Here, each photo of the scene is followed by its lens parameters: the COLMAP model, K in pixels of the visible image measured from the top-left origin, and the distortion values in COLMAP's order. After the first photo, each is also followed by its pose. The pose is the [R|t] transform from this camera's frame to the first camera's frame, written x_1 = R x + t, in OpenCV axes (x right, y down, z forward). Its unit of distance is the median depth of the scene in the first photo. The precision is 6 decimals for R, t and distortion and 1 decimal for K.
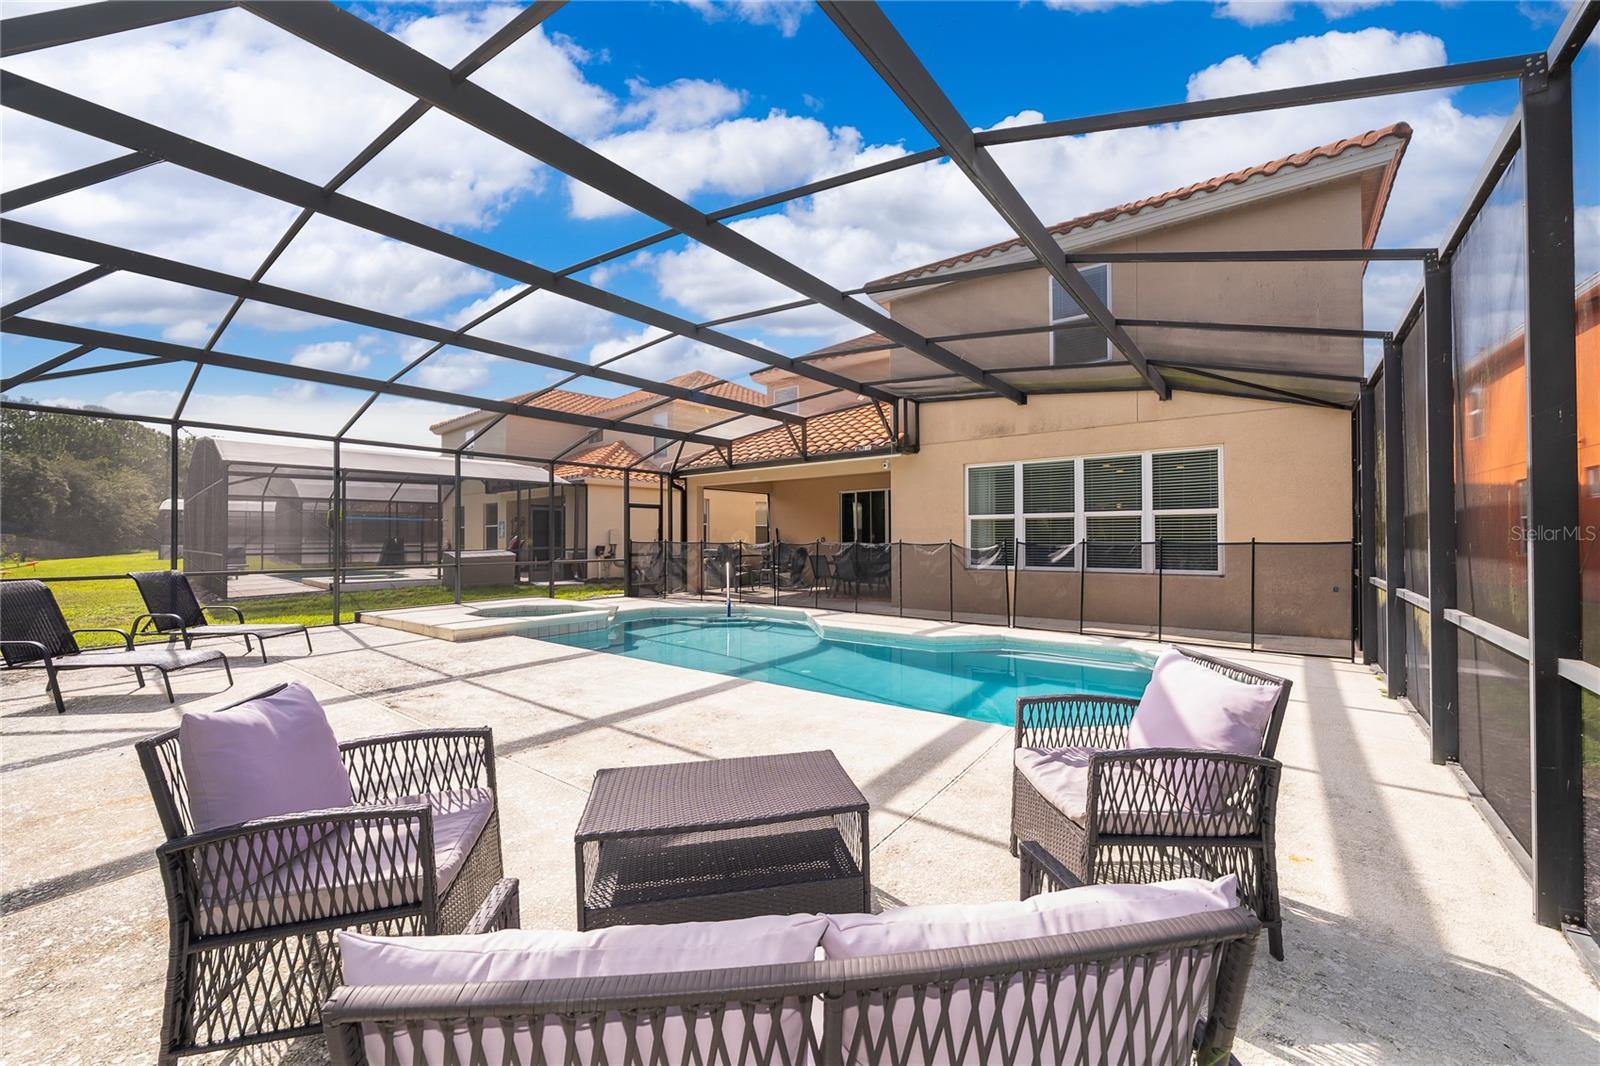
lens RADIAL K [[630.4, 0, 808.6], [0, 630.4, 530.2], [0, 0, 1]] dist [-0.001191, -0.000241]
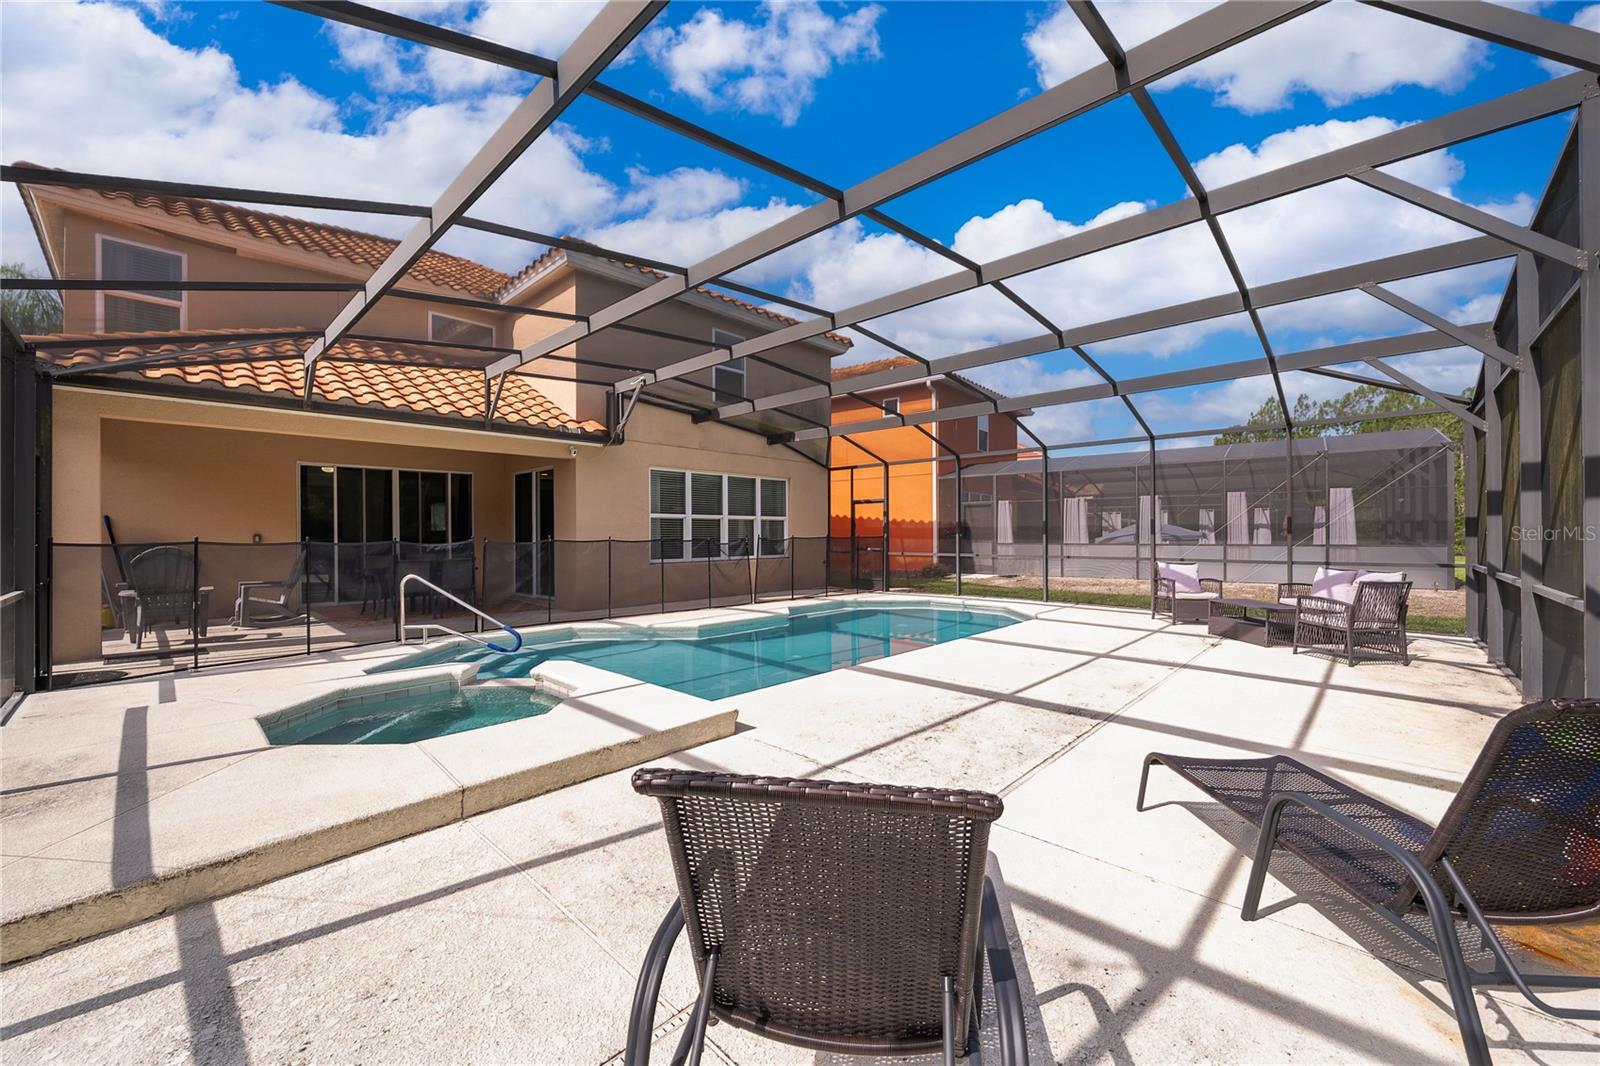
lens RADIAL K [[630.4, 0, 808.4], [0, 630.4, 529.7], [0, 0, 1]] dist [-0.001191, -0.000241]
pose [[0.122398, 0.002150, 0.992479, -0.814538], [-0.004859, 0.999987, -0.001567, 0.001802], [-0.992469, -0.004631, 0.122407, 0.652133]]
